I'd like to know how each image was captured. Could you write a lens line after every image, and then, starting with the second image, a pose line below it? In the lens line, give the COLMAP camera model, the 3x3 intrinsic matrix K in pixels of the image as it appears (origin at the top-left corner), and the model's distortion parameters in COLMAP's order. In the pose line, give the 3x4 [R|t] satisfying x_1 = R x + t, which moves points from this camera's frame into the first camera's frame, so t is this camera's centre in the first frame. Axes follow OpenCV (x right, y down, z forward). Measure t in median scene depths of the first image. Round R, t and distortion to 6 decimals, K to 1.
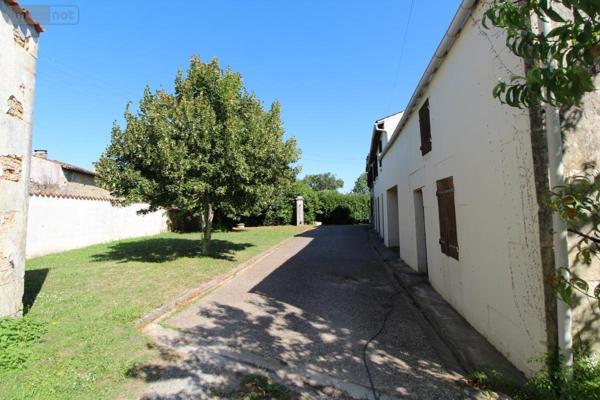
lens RADIAL K [[281.5, 0, 300.3], [0, 281.5, 195.9], [0, 0, 1]] dist [0.001928, -0.014074]
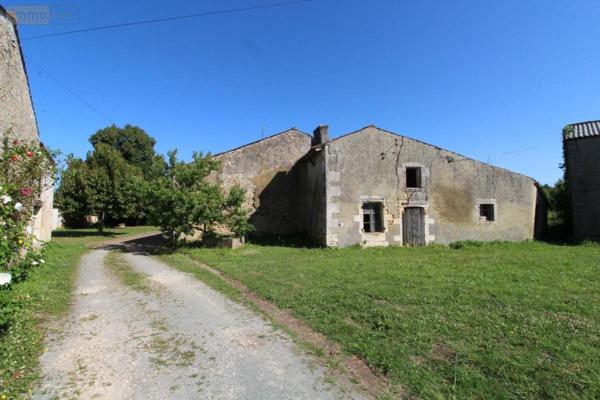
lens RADIAL K [[281.5, 0, 300.3], [0, 281.5, 195.9], [0, 0, 1]] dist [0.001928, -0.014074]
pose [[0.939229, 0.034480, 0.341554, 0.462527], [-0.031176, 0.999399, -0.015159, -0.134909], [-0.341872, 0.003589, 0.939740, -1.981129]]
